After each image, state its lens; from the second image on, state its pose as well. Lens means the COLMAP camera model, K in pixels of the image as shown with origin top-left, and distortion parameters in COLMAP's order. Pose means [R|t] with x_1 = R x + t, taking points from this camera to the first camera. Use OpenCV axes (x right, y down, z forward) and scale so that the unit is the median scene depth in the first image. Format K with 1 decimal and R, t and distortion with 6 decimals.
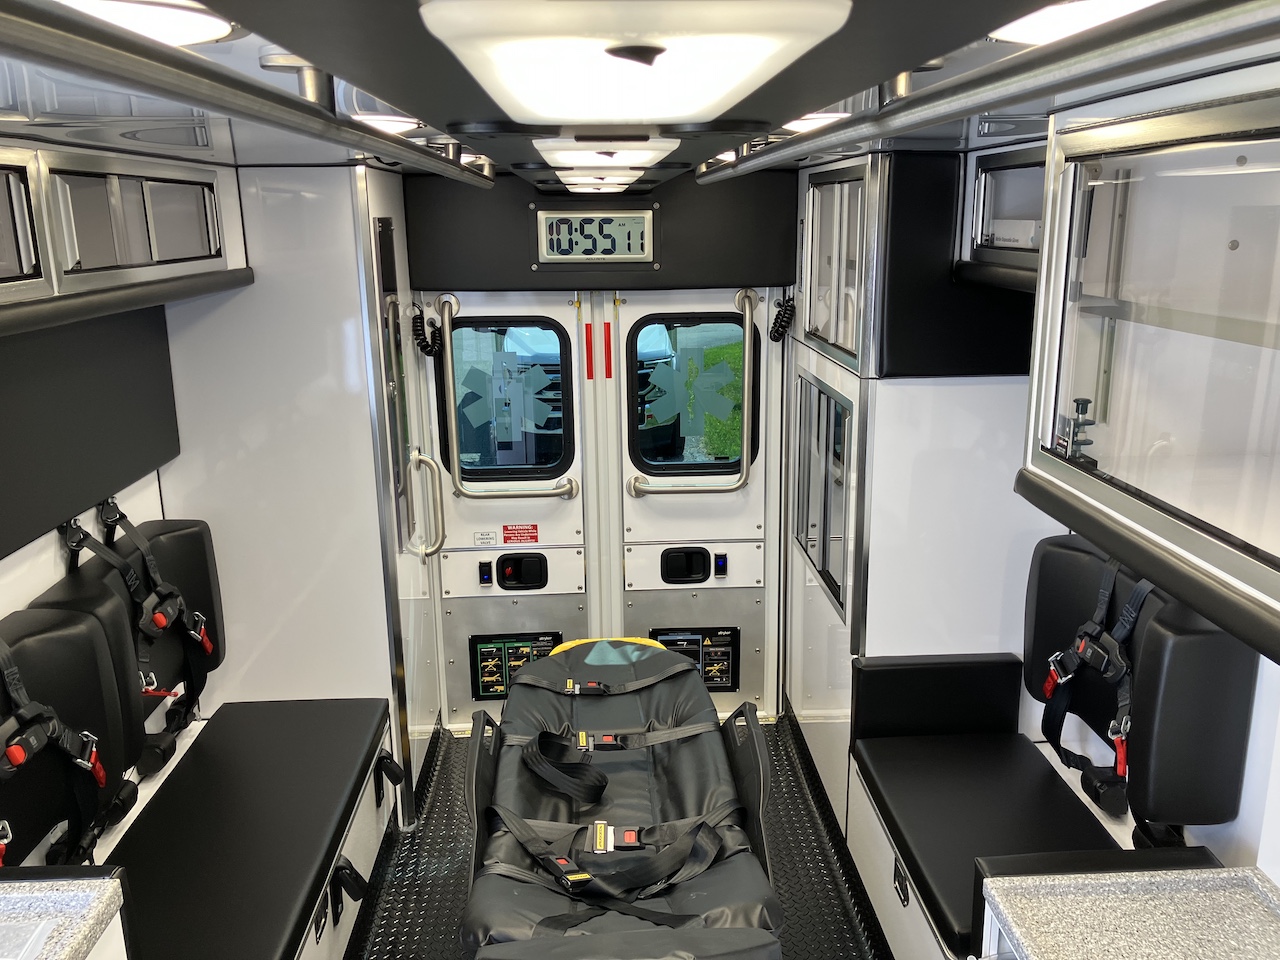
lens RADIAL K [[1050.5, 0, 674.6], [0, 1050.5, 483.9], [0, 0, 1]] dist [0.059533, -0.084716]
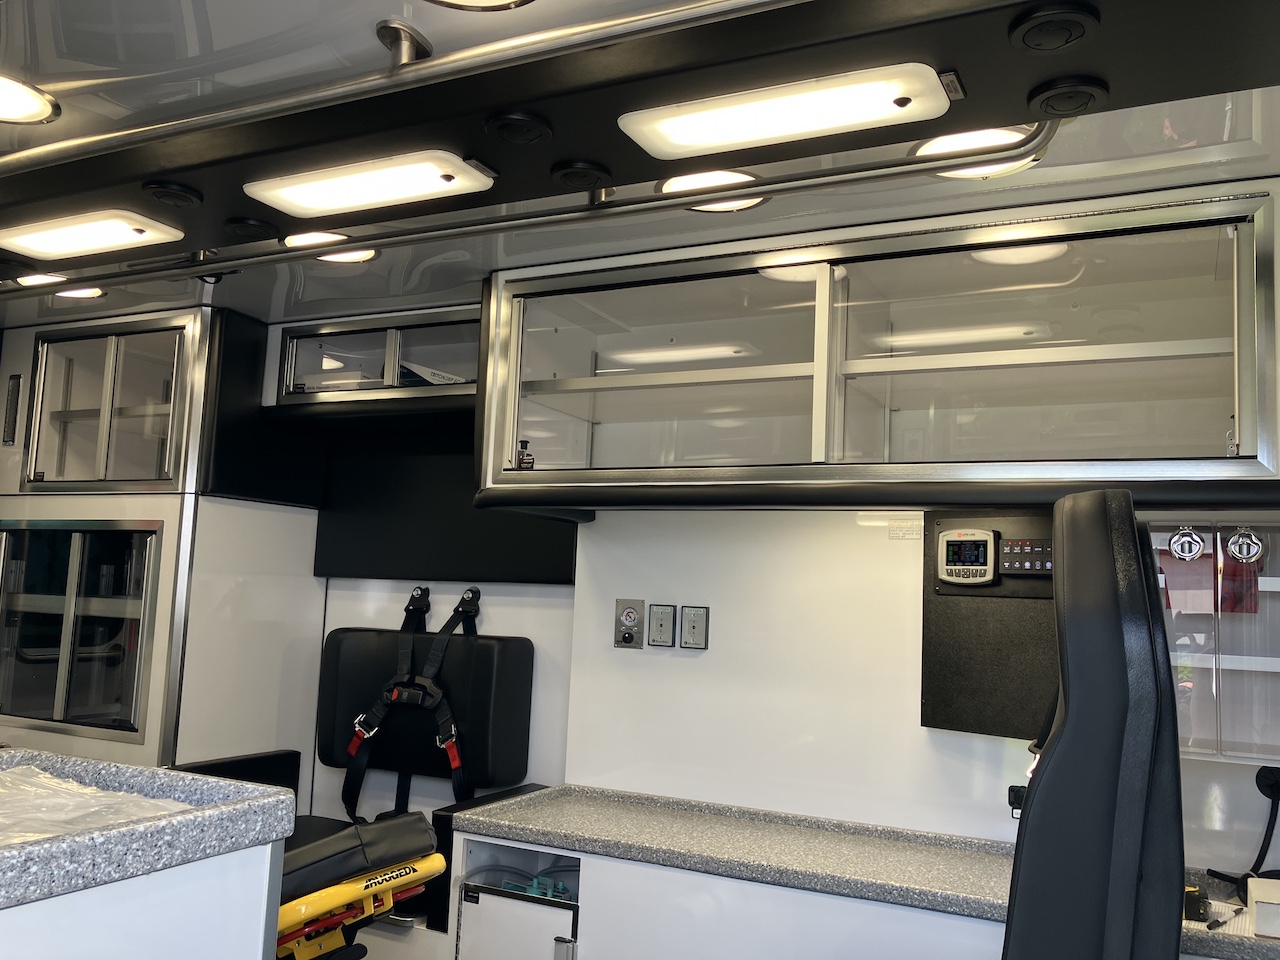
lens RADIAL K [[1050.5, 0, 648.4], [0, 1050.5, 491.9], [0, 0, 1]] dist [0.059533, -0.084716]
pose [[0.513552, 0.113572, 0.850509, -0.364166], [0.169211, 0.958333, -0.230143, 0.166206], [-0.841209, 0.262105, 0.472936, 0.040967]]
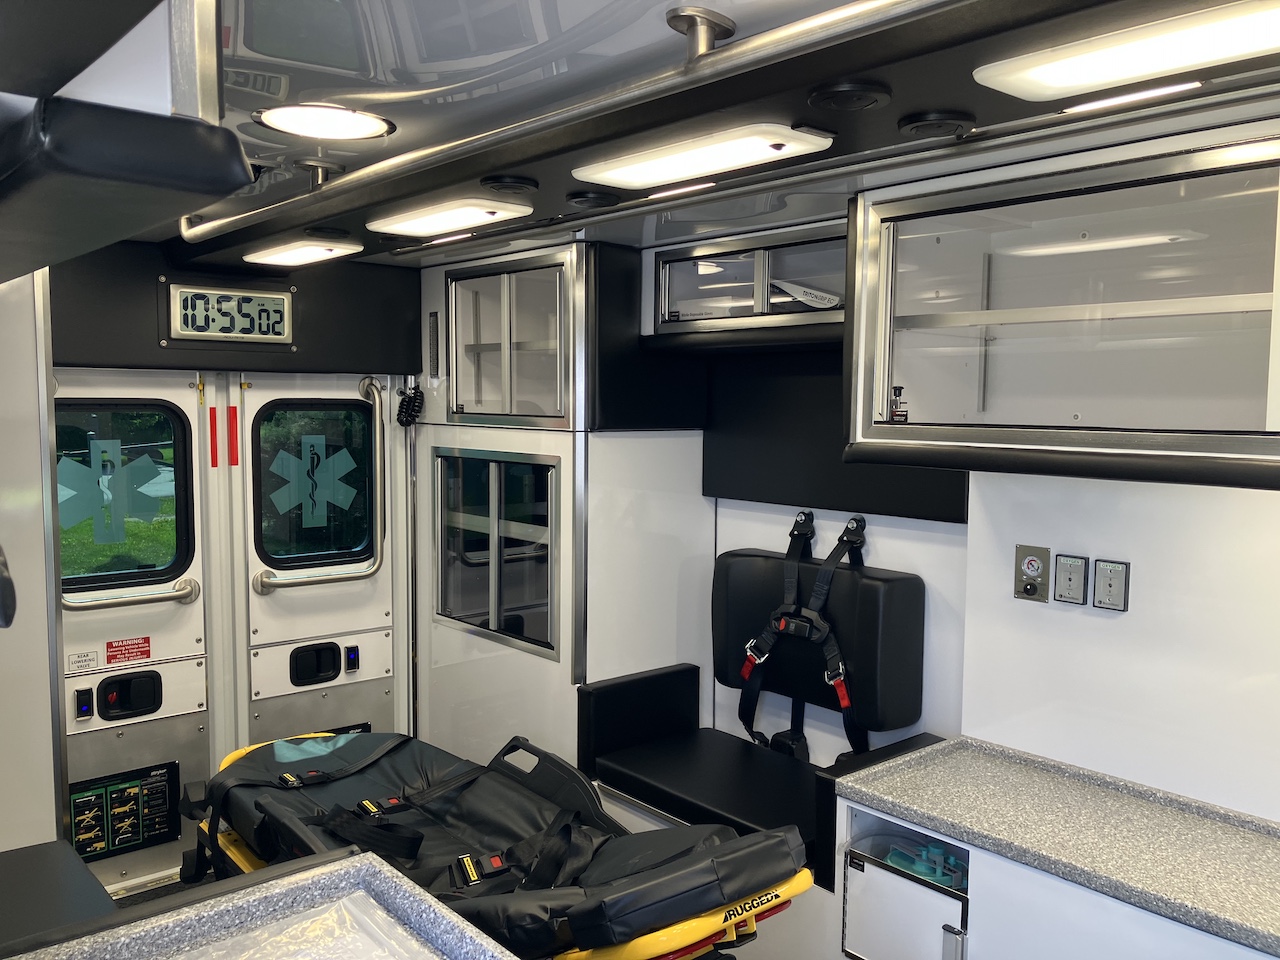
lens RADIAL K [[1050.5, 0, 662.3], [0, 1050.5, 487.7], [0, 0, 1]] dist [0.059533, -0.084716]
pose [[0.799107, -0.036502, 0.600079, -0.305263], [0.134404, 0.983738, -0.119142, 0.076716], [-0.585972, 0.175861, 0.791018, 0.032409]]
